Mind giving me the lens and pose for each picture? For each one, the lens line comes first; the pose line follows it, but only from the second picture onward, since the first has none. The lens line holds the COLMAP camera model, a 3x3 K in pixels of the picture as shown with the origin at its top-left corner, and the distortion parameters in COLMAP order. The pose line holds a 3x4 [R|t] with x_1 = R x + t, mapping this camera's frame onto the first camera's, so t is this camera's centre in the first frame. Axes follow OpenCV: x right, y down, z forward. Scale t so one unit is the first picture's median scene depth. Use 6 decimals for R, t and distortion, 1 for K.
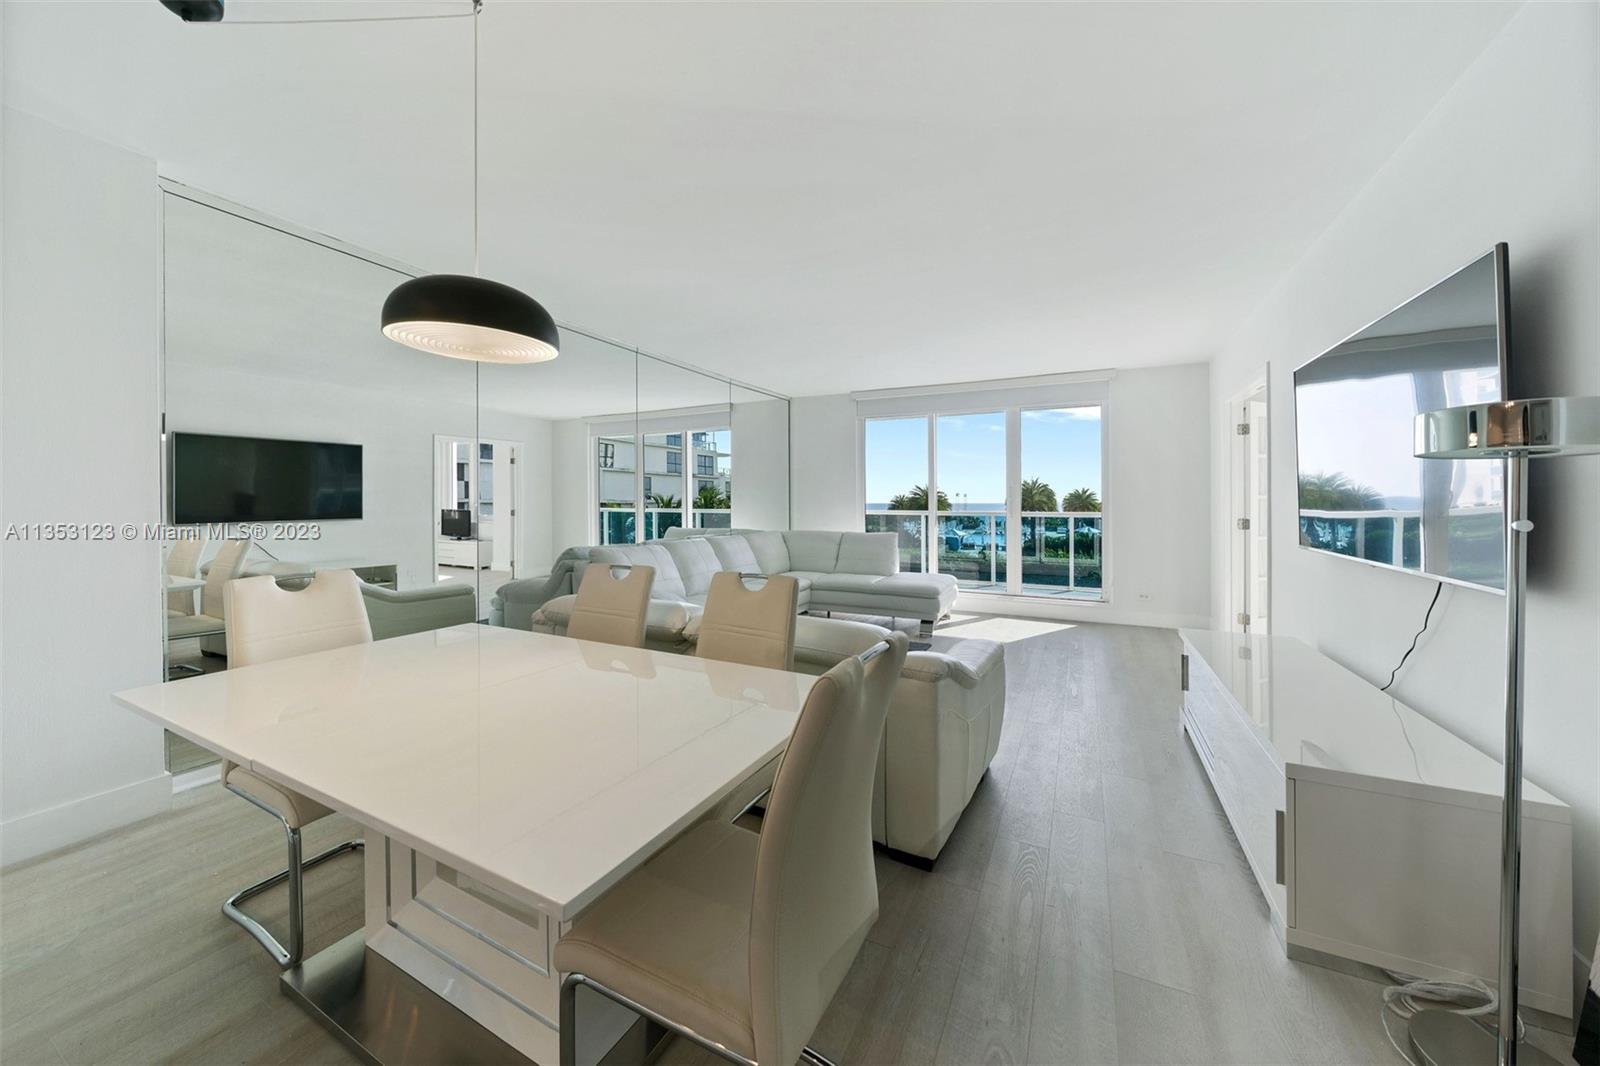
lens RADIAL K [[560.0, 0, 797.1], [0, 560.0, 497.2], [0, 0, 1]] dist [-0.001744, 0.000069]
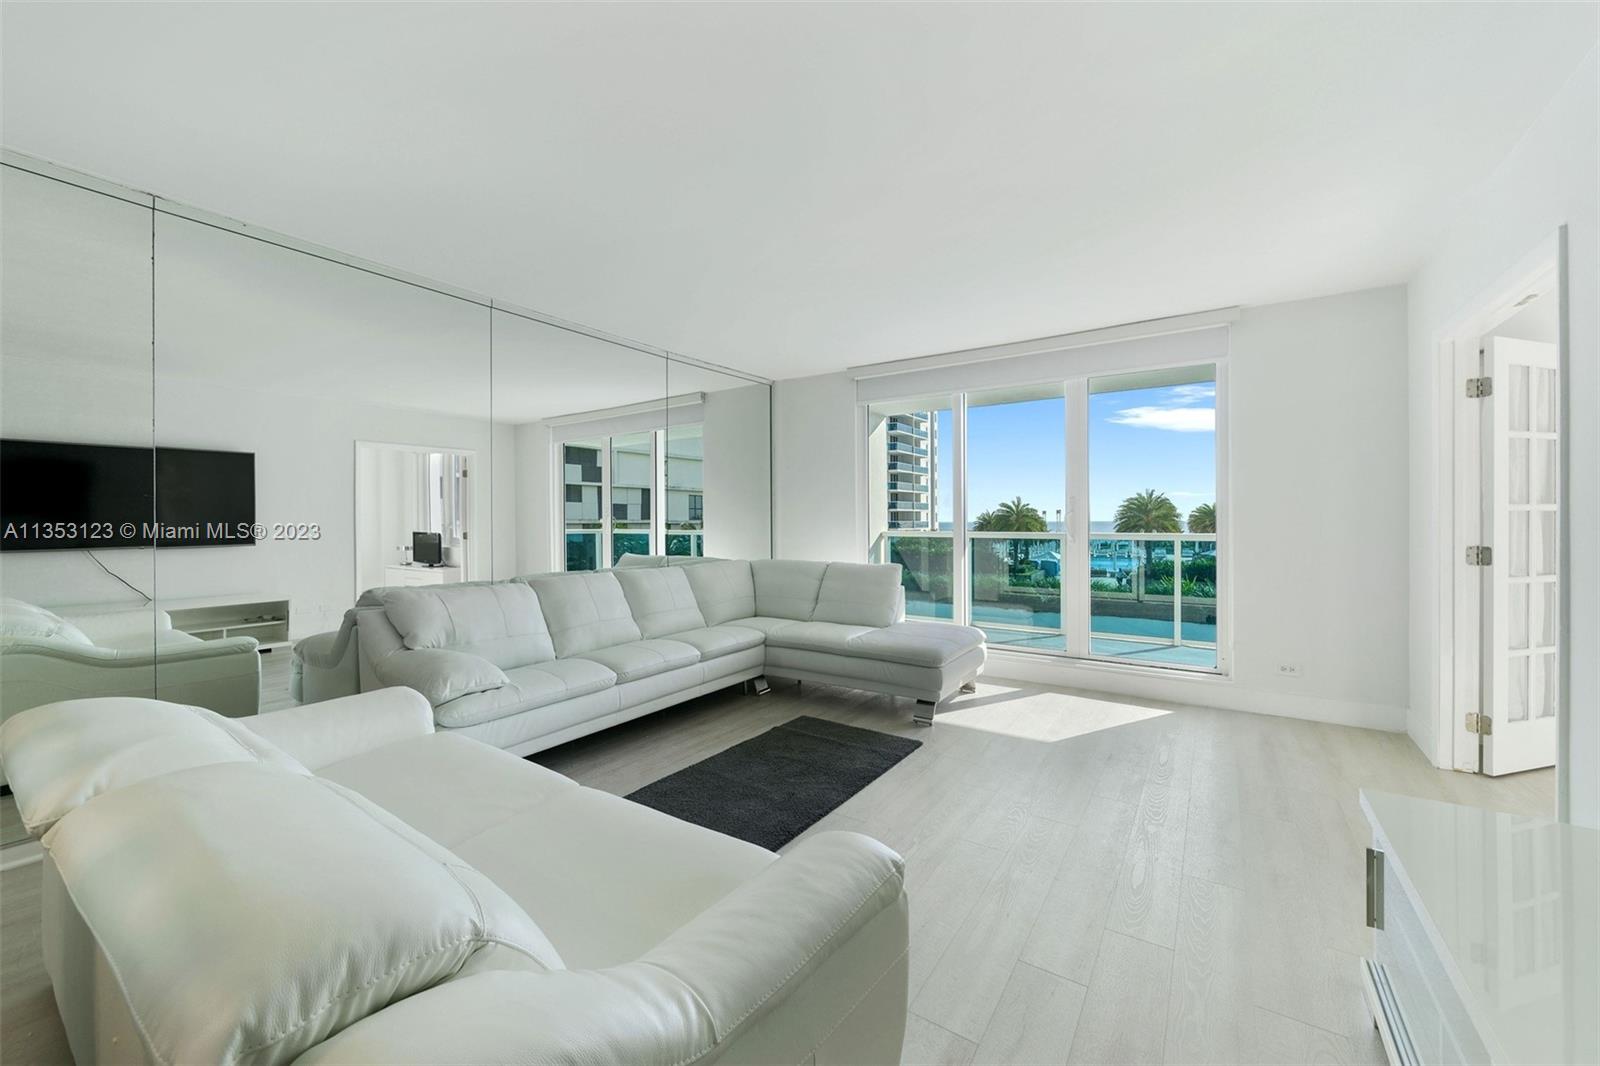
lens RADIAL K [[616.7, 0, 800.6], [0, 616.7, 523.0], [0, 0, 1]] dist [0.008109, -0.000539]
pose [[0.992974, -0.004924, -0.118234, 0.140398], [0.006221, 0.999924, 0.010601, 0.003292], [0.118173, -0.011262, 0.992929, 0.215381]]
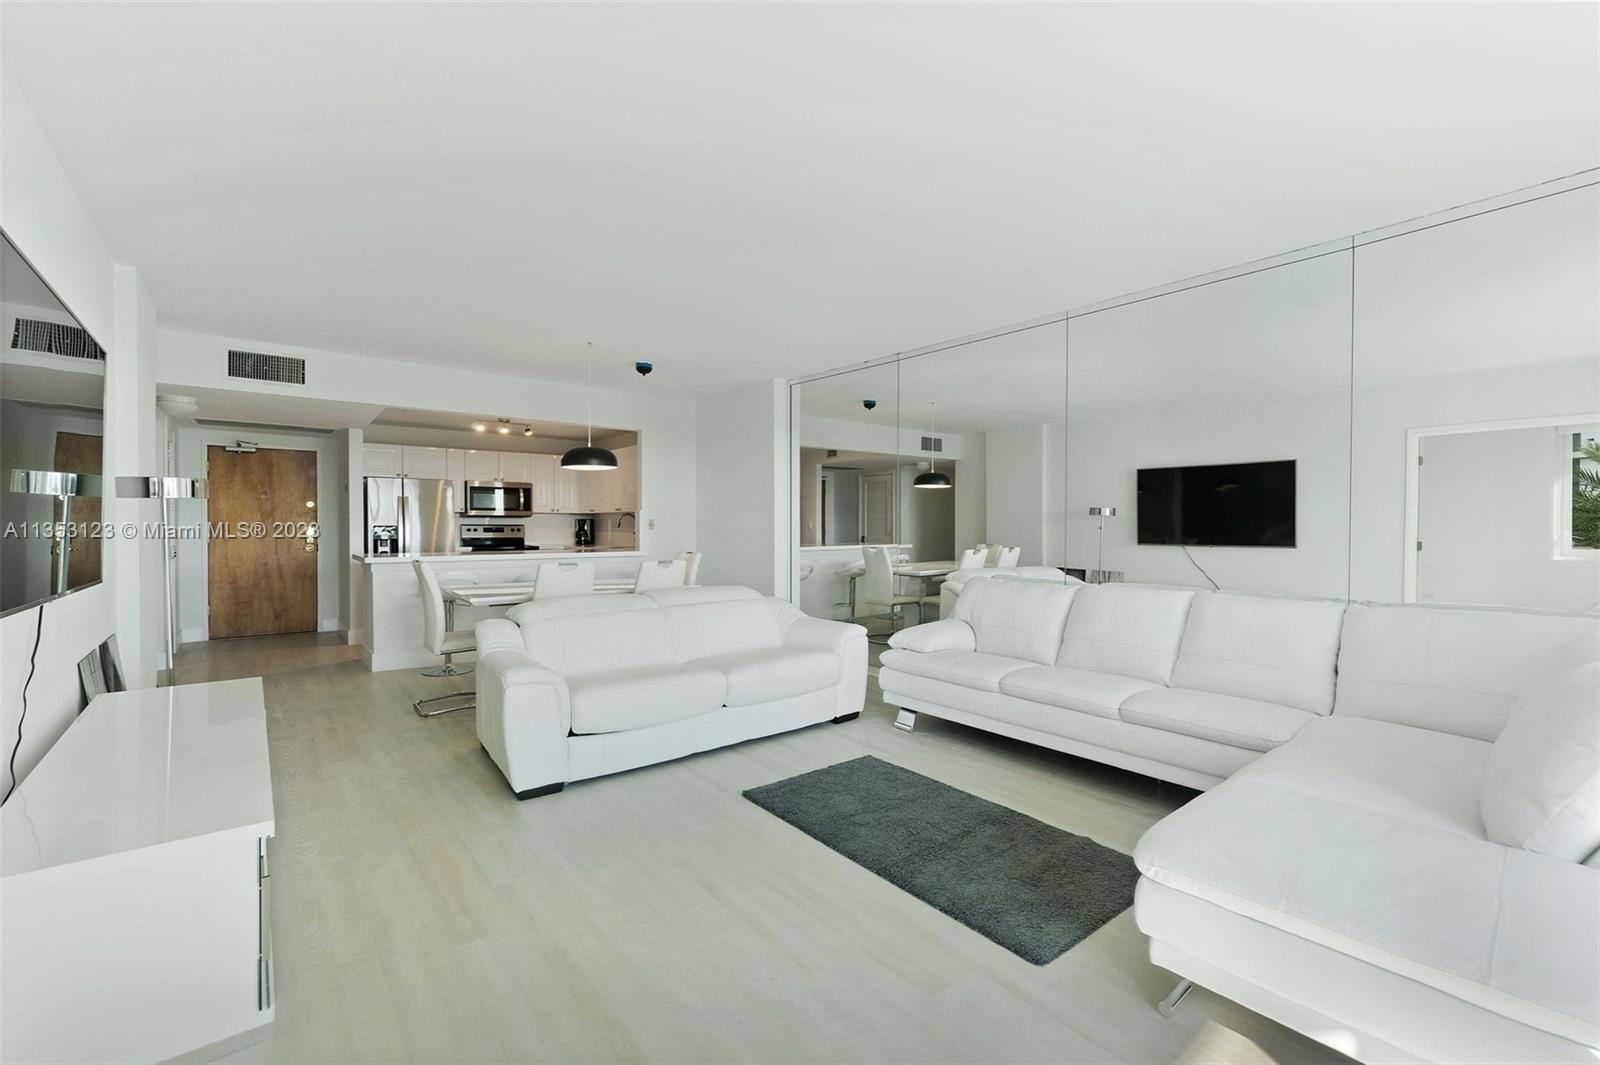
lens RADIAL K [[672.7, 0, 799.6], [0, 672.7, 532.7], [0, 0, 1]] dist [-0.001127, -0.000029]
pose [[-0.390545, 0.005129, -0.920569, 0.499660], [-0.006722, 0.999942, 0.008423, 0.013791], [0.920559, 0.009477, -0.390488, 0.801043]]
